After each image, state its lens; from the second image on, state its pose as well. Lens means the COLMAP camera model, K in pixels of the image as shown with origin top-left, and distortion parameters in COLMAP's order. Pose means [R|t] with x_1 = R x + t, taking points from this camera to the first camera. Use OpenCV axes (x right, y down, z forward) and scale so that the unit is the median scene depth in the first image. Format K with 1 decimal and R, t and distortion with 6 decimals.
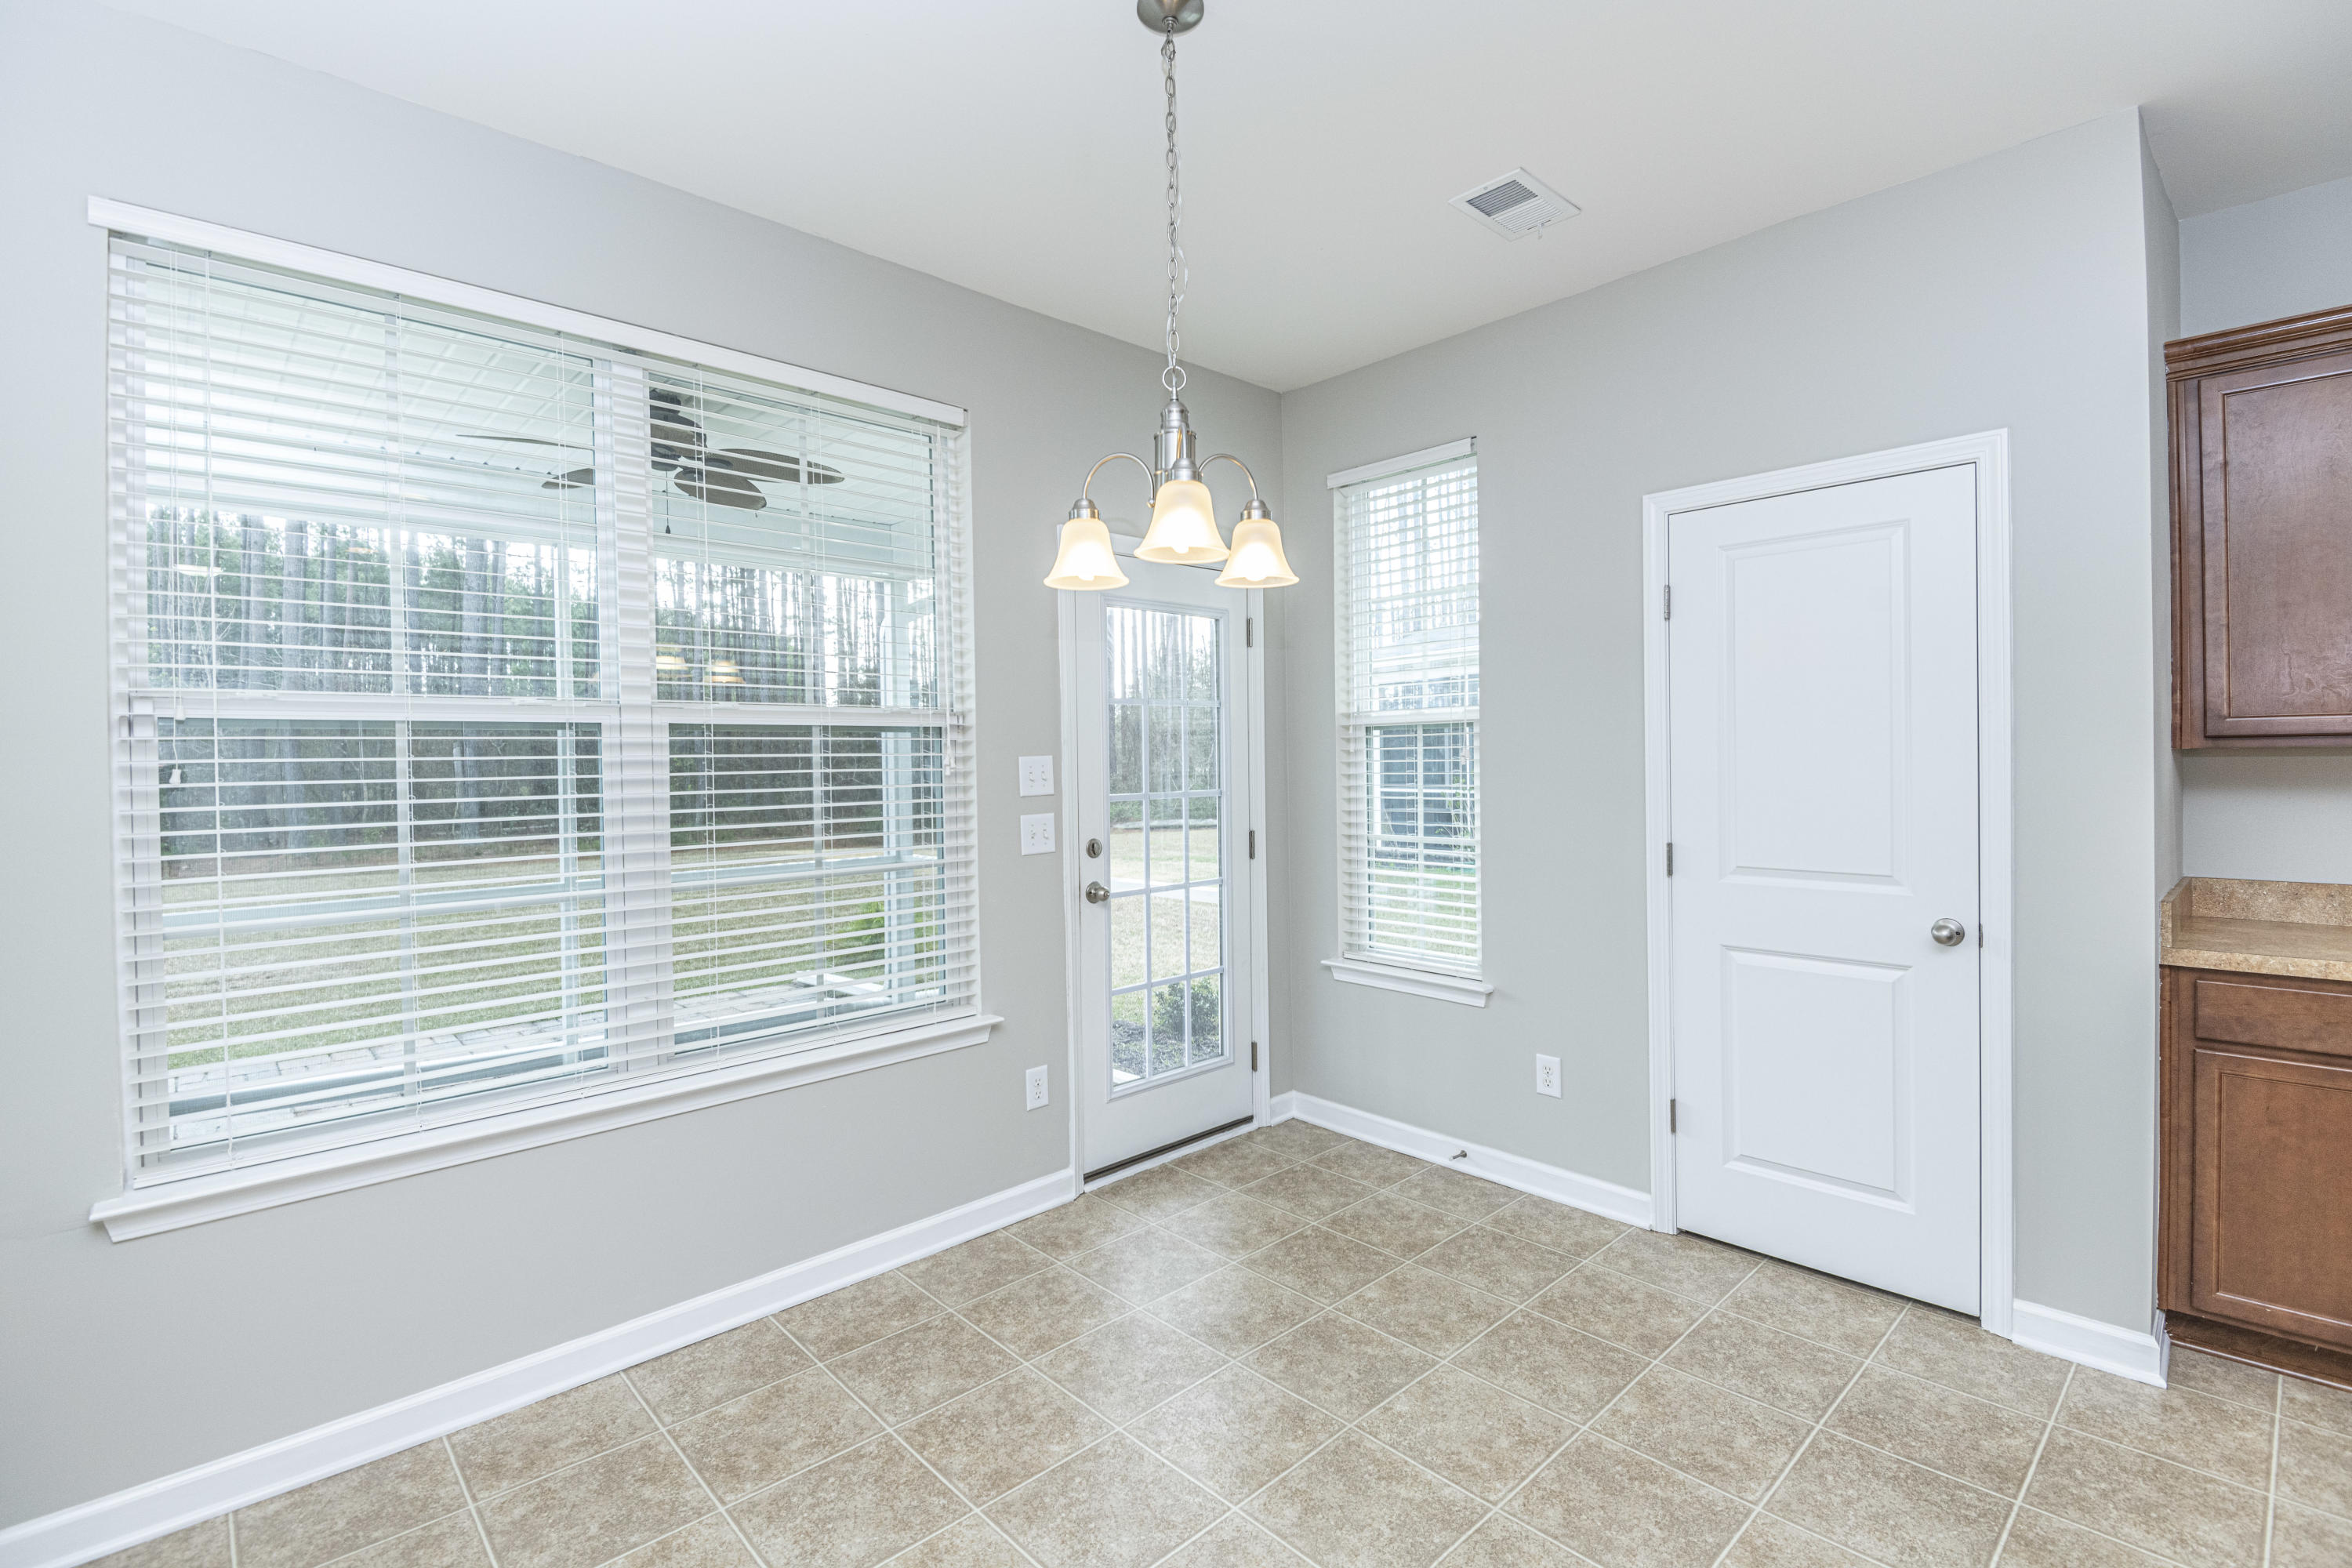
lens RADIAL K [[1061.3, 0, 1169.2], [0, 1061.3, 750.7], [0, 0, 1]] dist [0.005857, -0.011339]
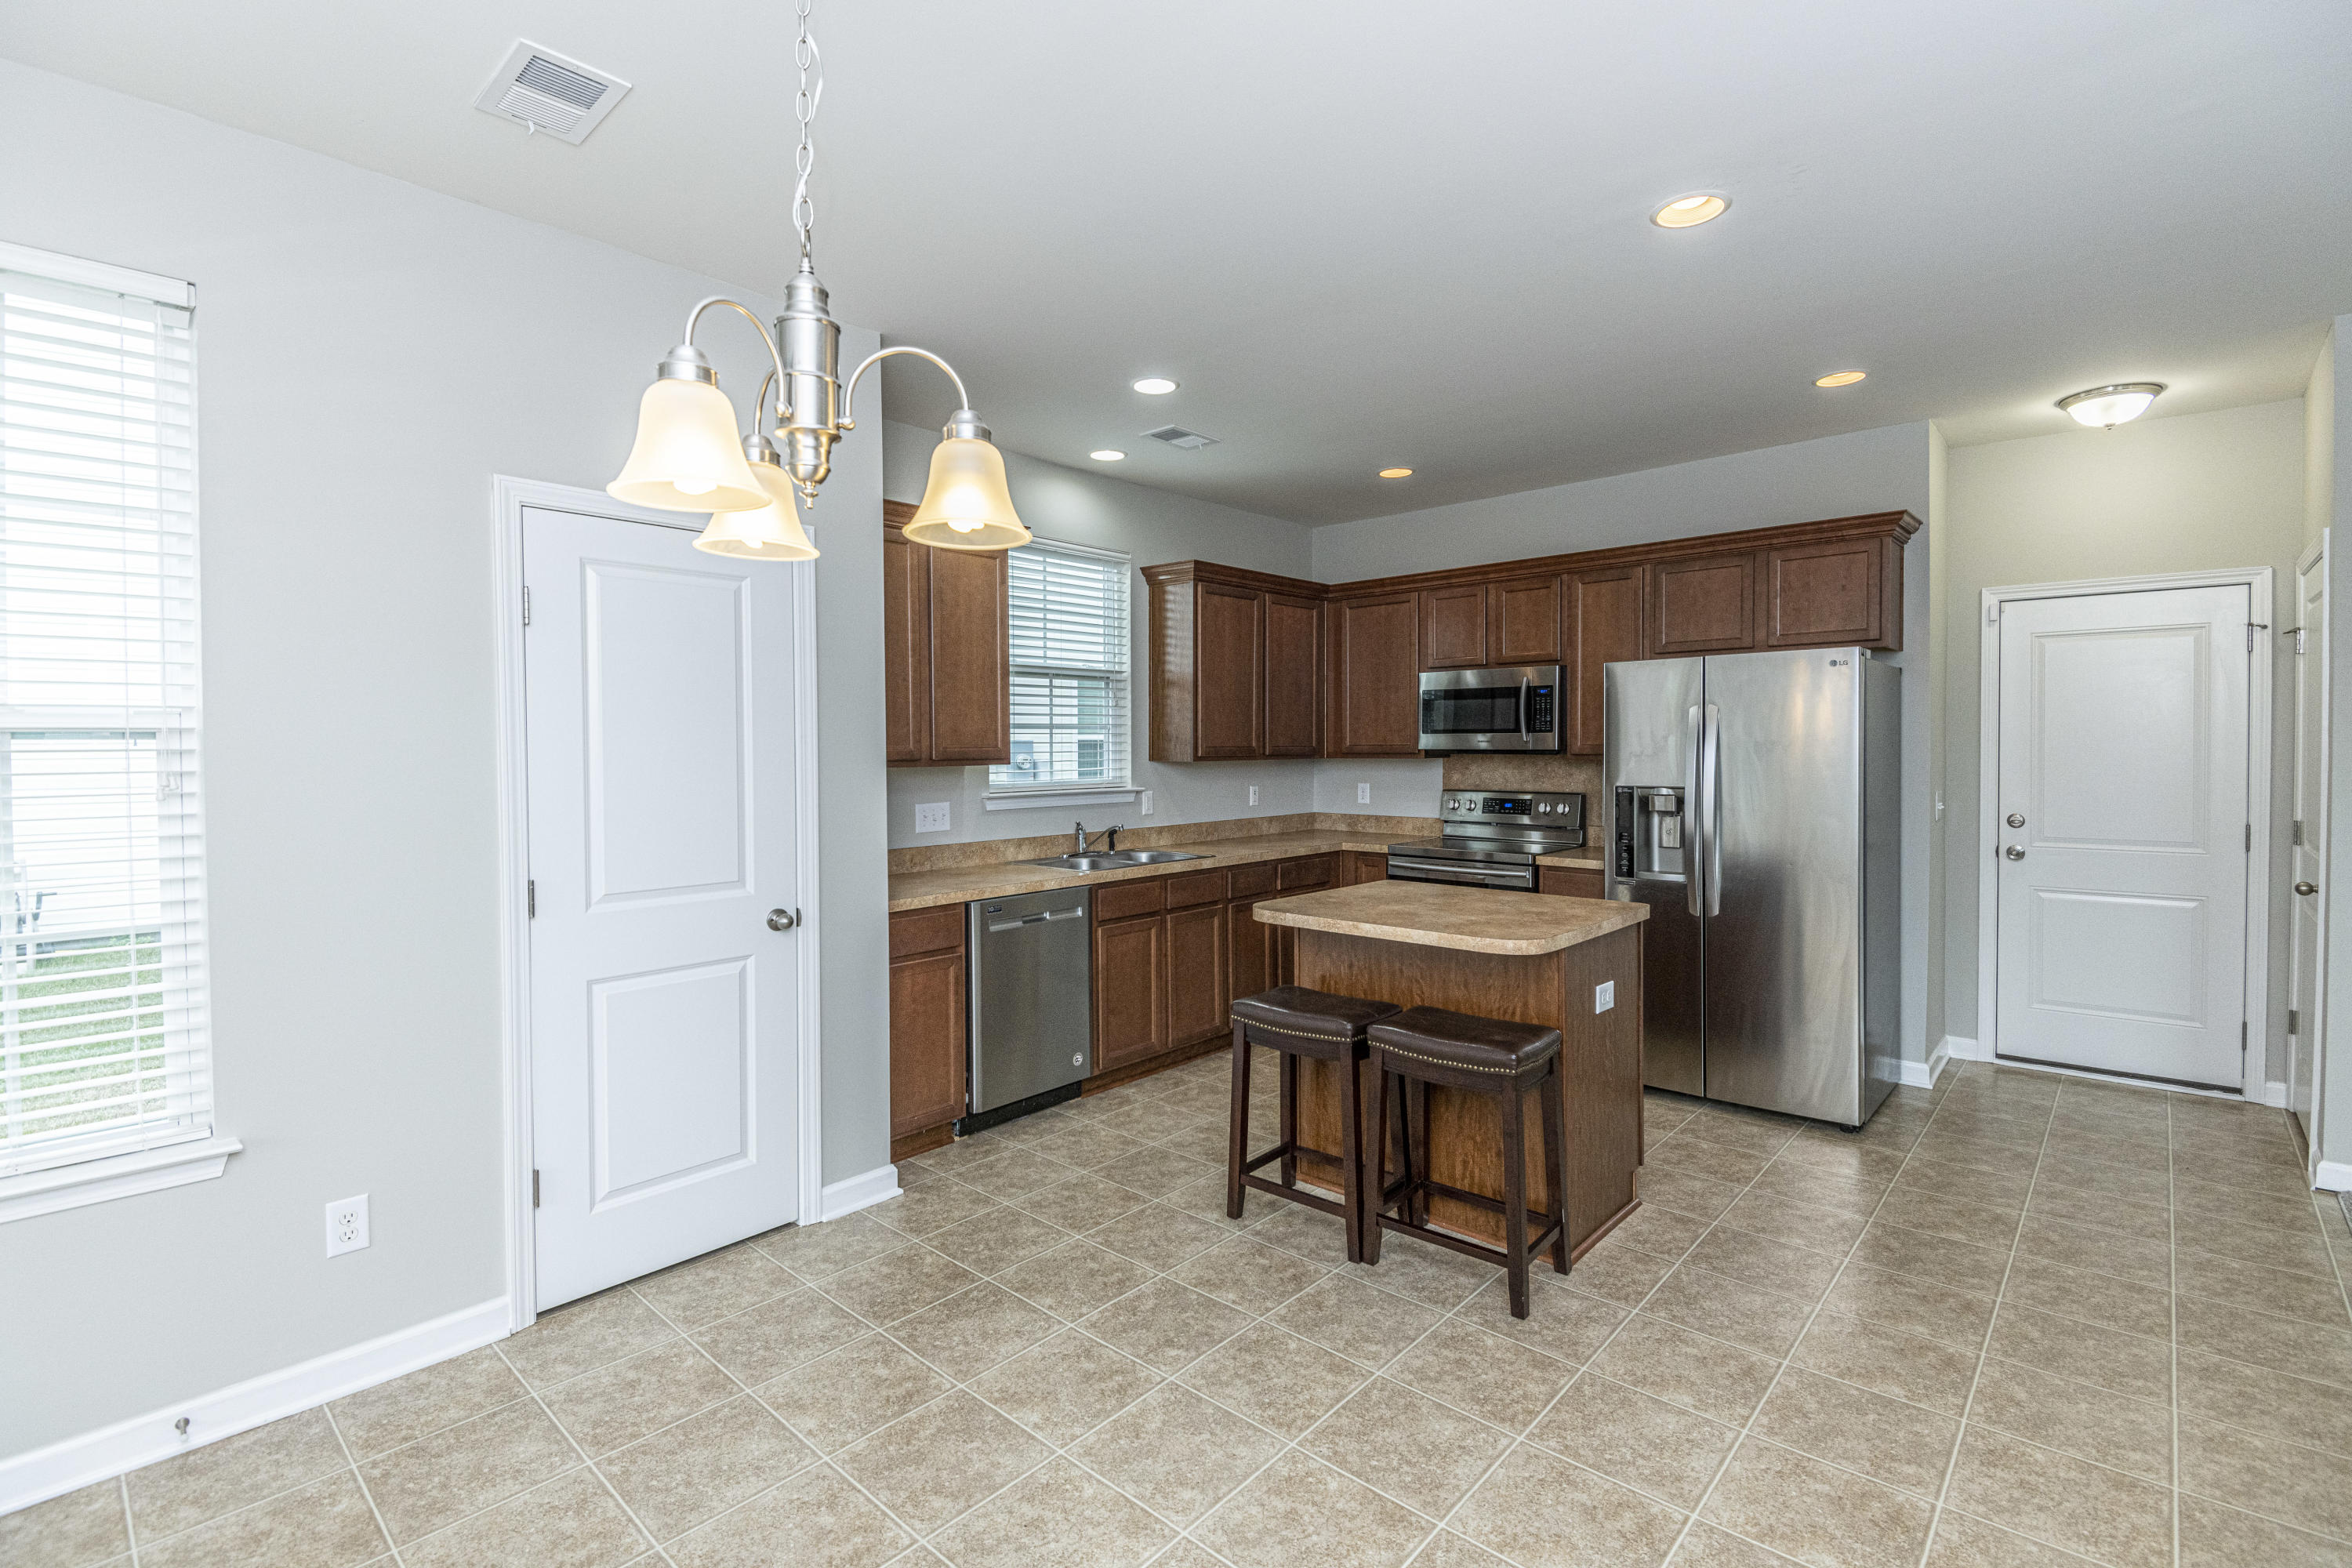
lens RADIAL K [[1061.3, 0, 1186.7], [0, 1061.3, 756.1], [0, 0, 1]] dist [0.005857, -0.011339]
pose [[-0.067173, 0.001347, 0.997740, -0.392314], [0.011963, 0.999928, -0.000544, -0.007938], [-0.997670, 0.011900, -0.067184, 0.456693]]
